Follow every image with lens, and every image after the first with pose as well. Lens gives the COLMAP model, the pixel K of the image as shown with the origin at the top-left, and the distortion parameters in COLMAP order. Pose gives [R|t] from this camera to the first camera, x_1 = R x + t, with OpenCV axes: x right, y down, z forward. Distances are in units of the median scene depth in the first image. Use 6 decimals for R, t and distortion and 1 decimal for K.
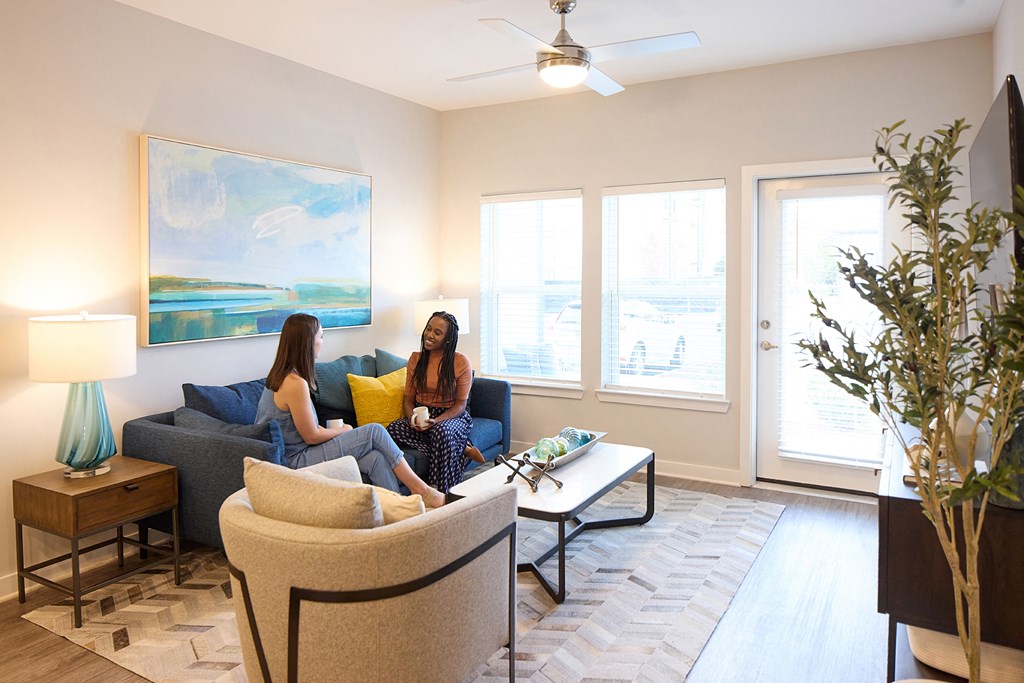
lens RADIAL K [[692.1, 0, 512.7], [0, 692.1, 335.7], [0, 0, 1]] dist [-0.006838, -0.000522]
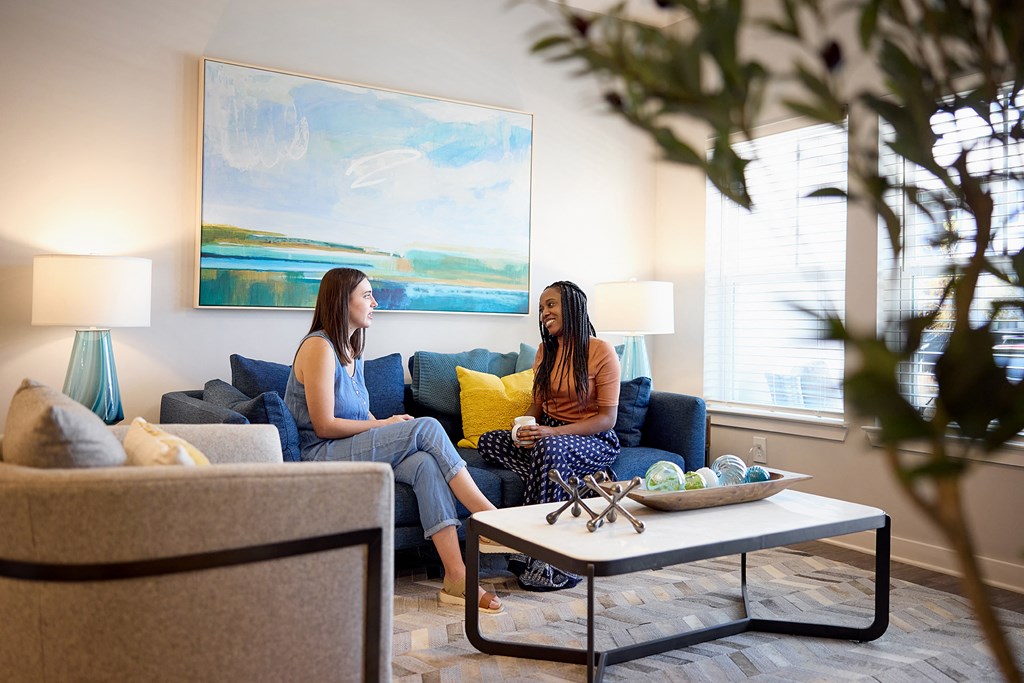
lens RADIAL K [[862.8, 0, 510.6], [0, 862.8, 344.1], [0, 0, 1]] dist [0.012751, -0.000061]
pose [[0.883142, 0.021116, -0.468630, 0.263426], [-0.053831, 0.996949, -0.056523, 0.085830], [0.466007, 0.075145, 0.881584, 0.222468]]
